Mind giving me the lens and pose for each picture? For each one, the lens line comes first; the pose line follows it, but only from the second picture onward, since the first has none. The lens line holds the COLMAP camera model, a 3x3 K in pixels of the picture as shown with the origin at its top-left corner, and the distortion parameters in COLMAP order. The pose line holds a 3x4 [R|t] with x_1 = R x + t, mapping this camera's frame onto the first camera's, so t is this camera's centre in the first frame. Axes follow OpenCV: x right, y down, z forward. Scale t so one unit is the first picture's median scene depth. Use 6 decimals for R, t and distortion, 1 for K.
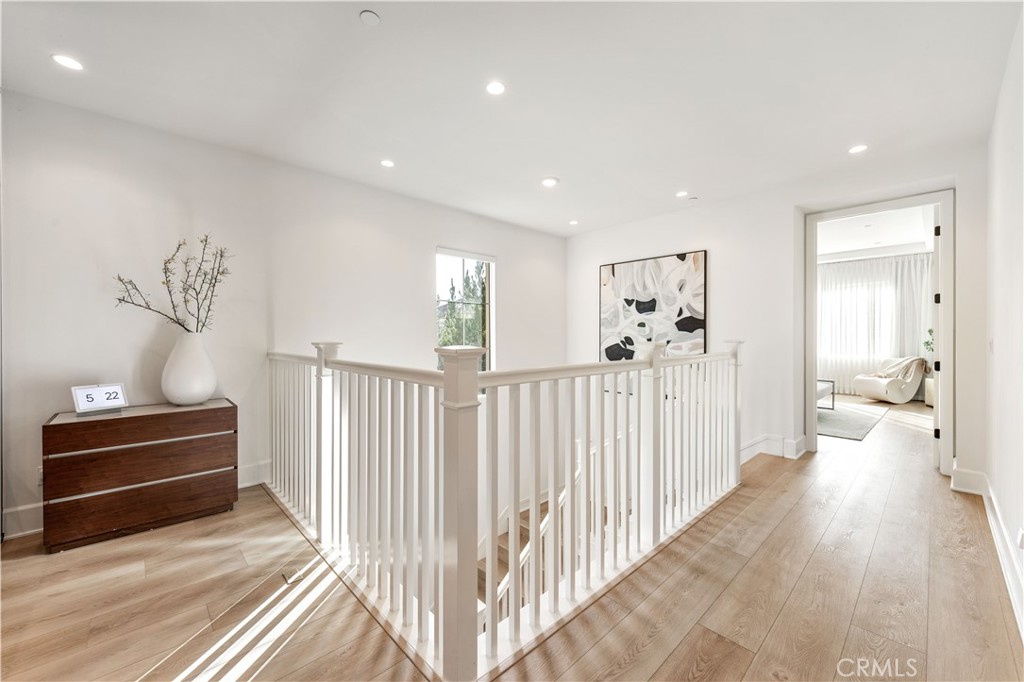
lens RADIAL K [[399.1, 0, 509.5], [0, 399.1, 336.7], [0, 0, 1]] dist [0.001082, -0.000060]
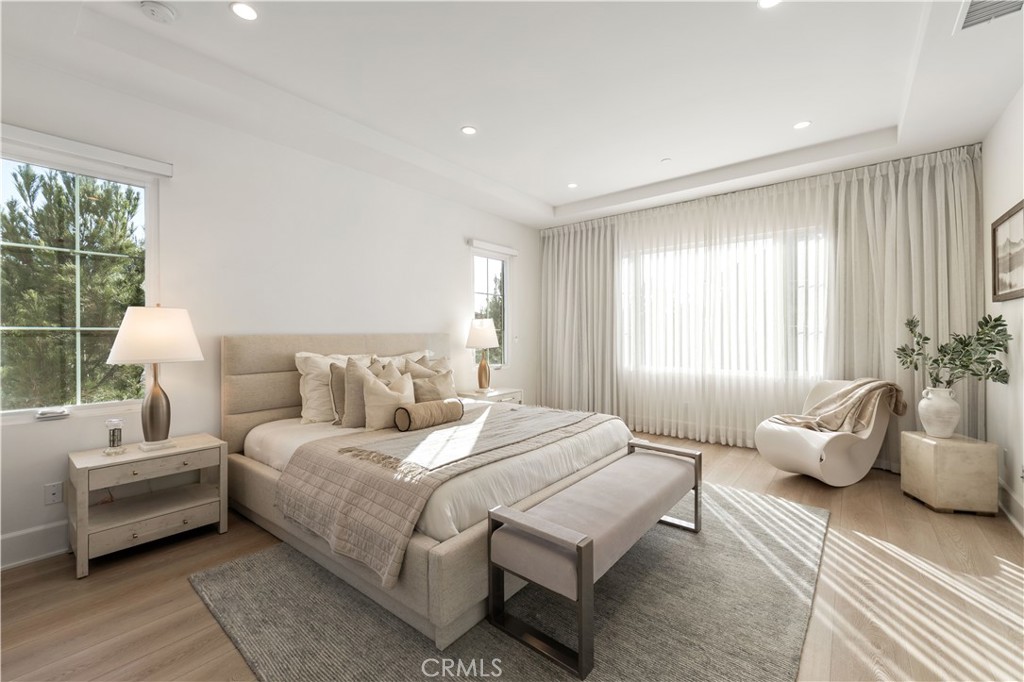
lens RADIAL K [[414.0, 0, 510.6], [0, 414.0, 333.0], [0, 0, 1]] dist [-0.000696, 0.000000]
pose [[0.990743, 0.000558, 0.135747, 0.461896], [0.000368, 0.999977, -0.006794, -0.000724], [-0.135748, 0.006782, 0.990720, 0.505930]]
